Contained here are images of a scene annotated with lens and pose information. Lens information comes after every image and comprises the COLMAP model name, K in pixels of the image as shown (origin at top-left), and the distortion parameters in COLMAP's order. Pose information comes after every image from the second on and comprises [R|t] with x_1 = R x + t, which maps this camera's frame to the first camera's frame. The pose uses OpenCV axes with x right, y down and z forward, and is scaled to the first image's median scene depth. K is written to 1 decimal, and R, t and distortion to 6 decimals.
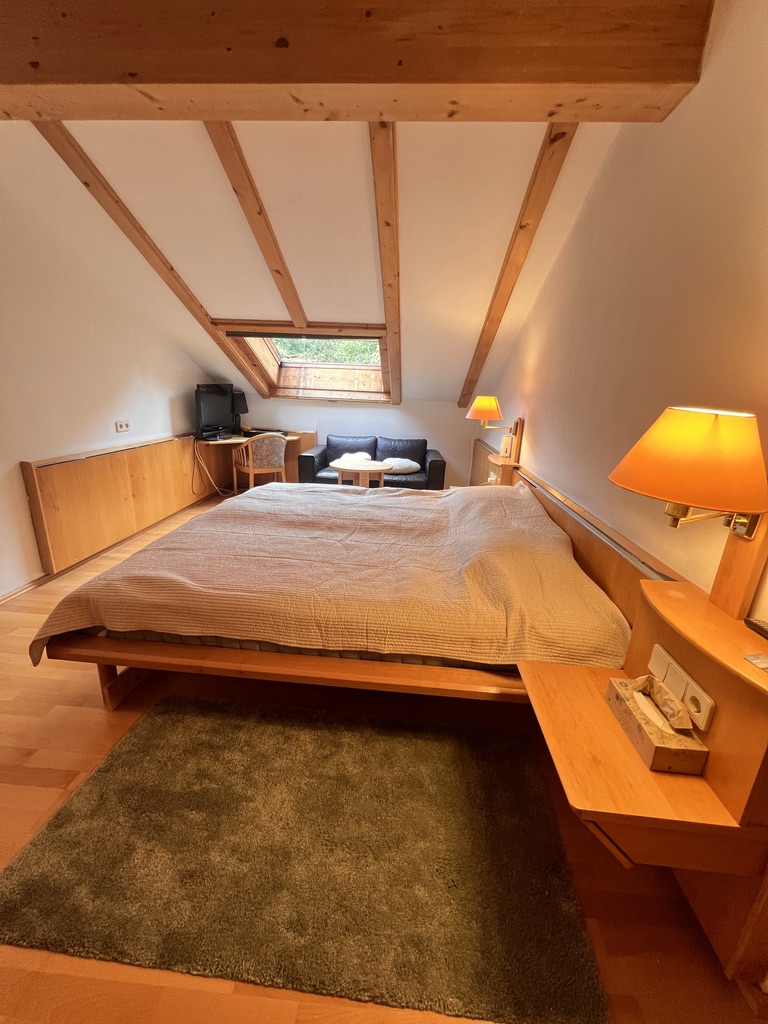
lens RADIAL K [[406.5, 0, 384.0], [0, 406.5, 512.0], [0, 0, 1]] dist [-0.002671, -0.000096]
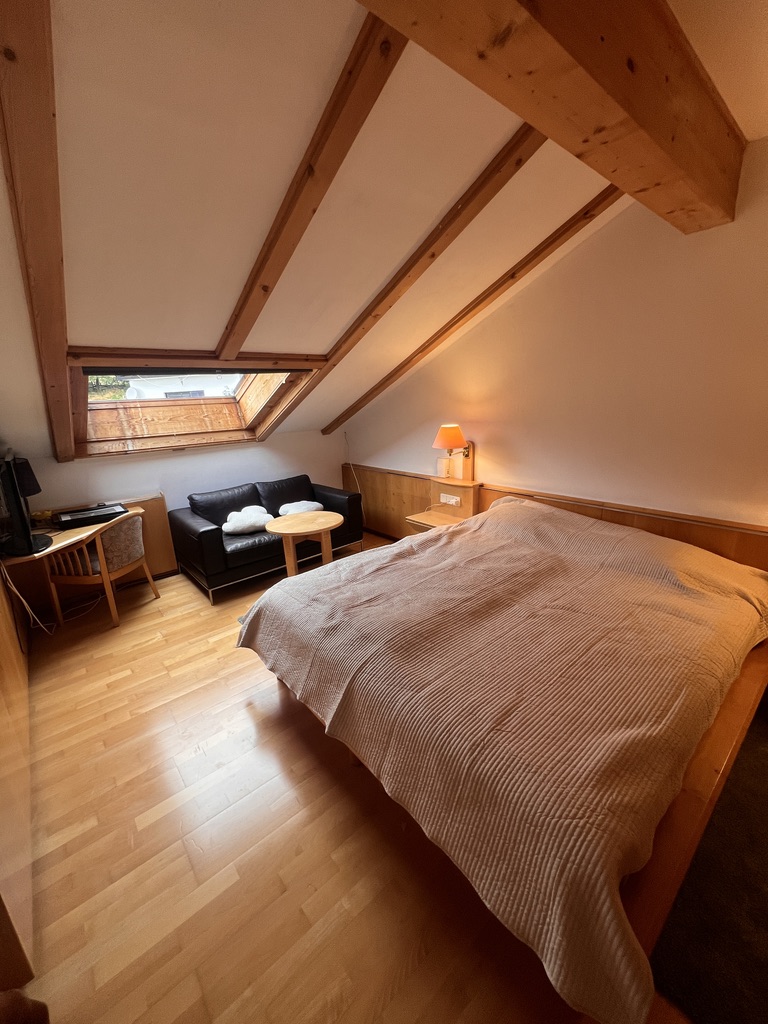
lens RADIAL K [[410.5, 0, 379.9], [0, 410.5, 511.9], [0, 0, 1]] dist [-0.001470, -0.000040]
pose [[0.709121, -0.256420, 0.656807, -0.559122], [0.267915, 0.959650, 0.085397, -0.189159], [-0.652203, 0.115412, 0.749207, 0.318505]]
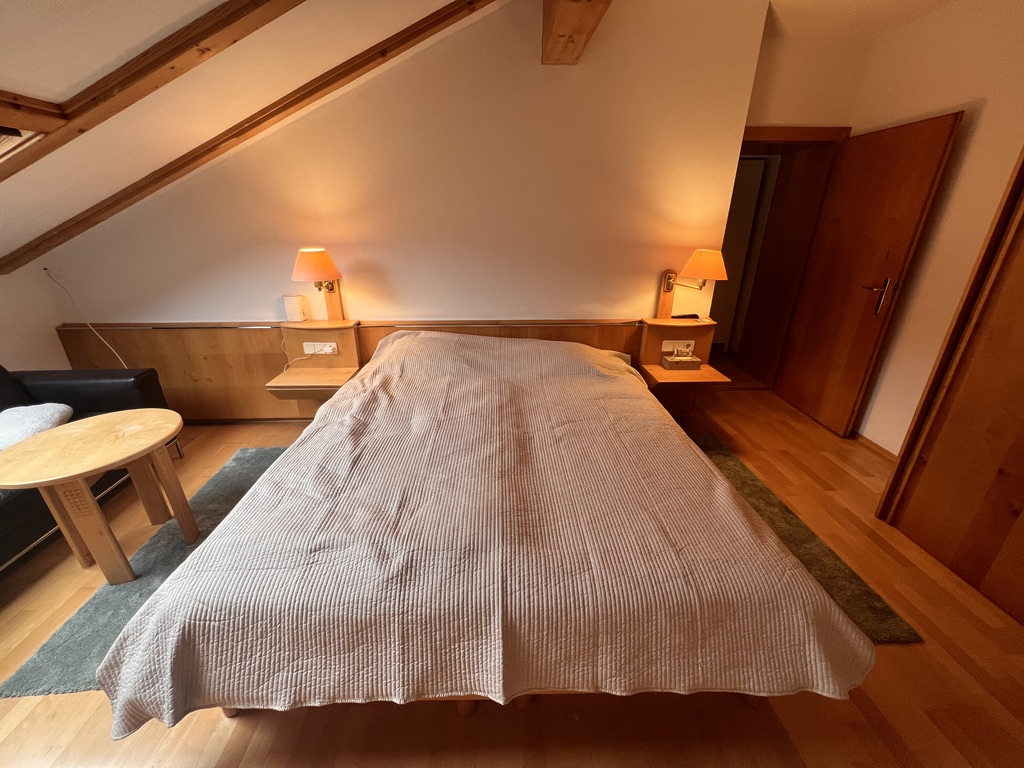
lens RADIAL K [[410.5, 0, 511.4], [0, 410.5, 386.1], [0, 0, 1]] dist [-0.001470, -0.000040]
pose [[-0.117355, -0.419585, 0.900098, -0.545329], [0.274941, 0.857206, 0.435437, -0.268375], [-0.954272, 0.298575, 0.014763, 0.633227]]
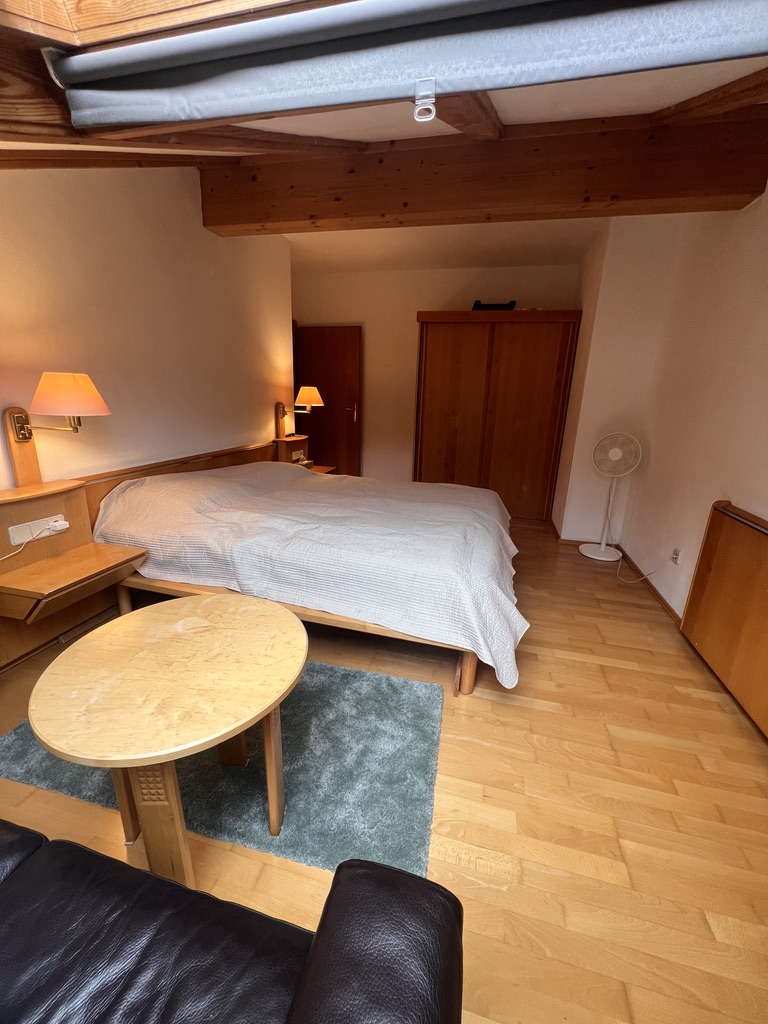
lens RADIAL K [[406.5, 0, 384.0], [0, 406.5, 512.0], [0, 0, 1]] dist [-0.002671, -0.000096]
pose [[-0.981848, -0.118751, 0.147893, -0.234747], [-0.019882, 0.839890, 0.542393, -0.387457], [-0.188623, 0.529607, -0.827005, 1.319606]]
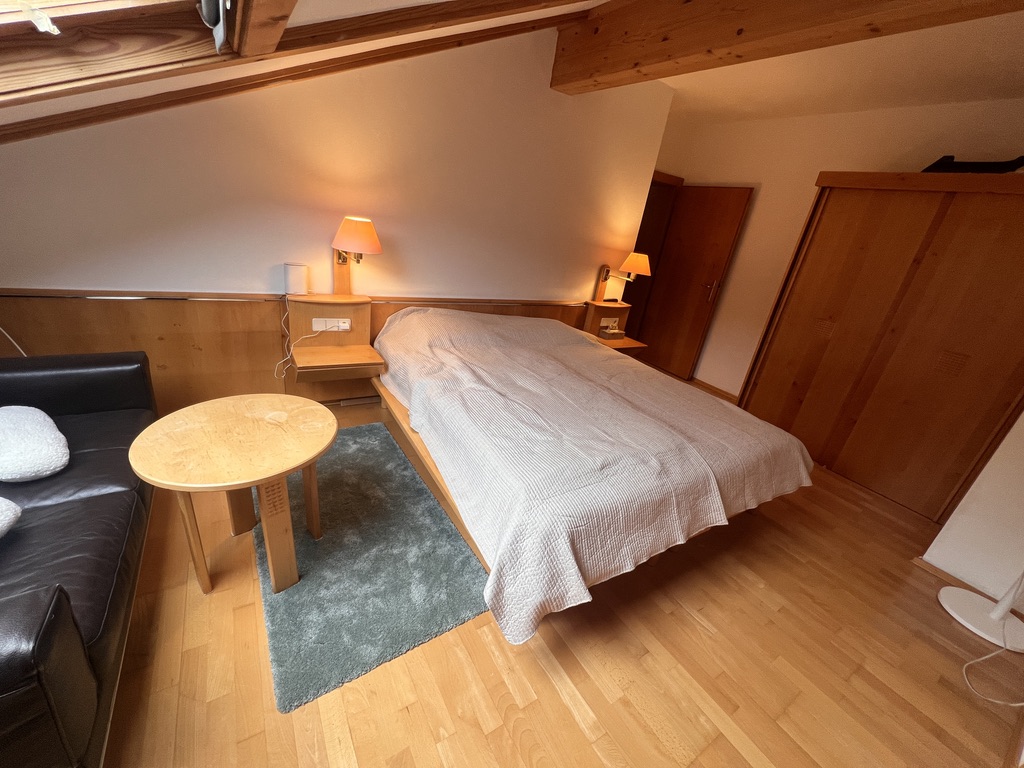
lens RADIAL K [[406.5, 0, 511.1], [0, 406.5, 386.7], [0, 0, 1]] dist [-0.002671, -0.000096]
pose [[-0.586607, -0.431105, 0.685595, -0.488827], [0.061237, 0.820513, 0.568338, -0.393501], [-0.807553, 0.375375, -0.454919, 1.104014]]
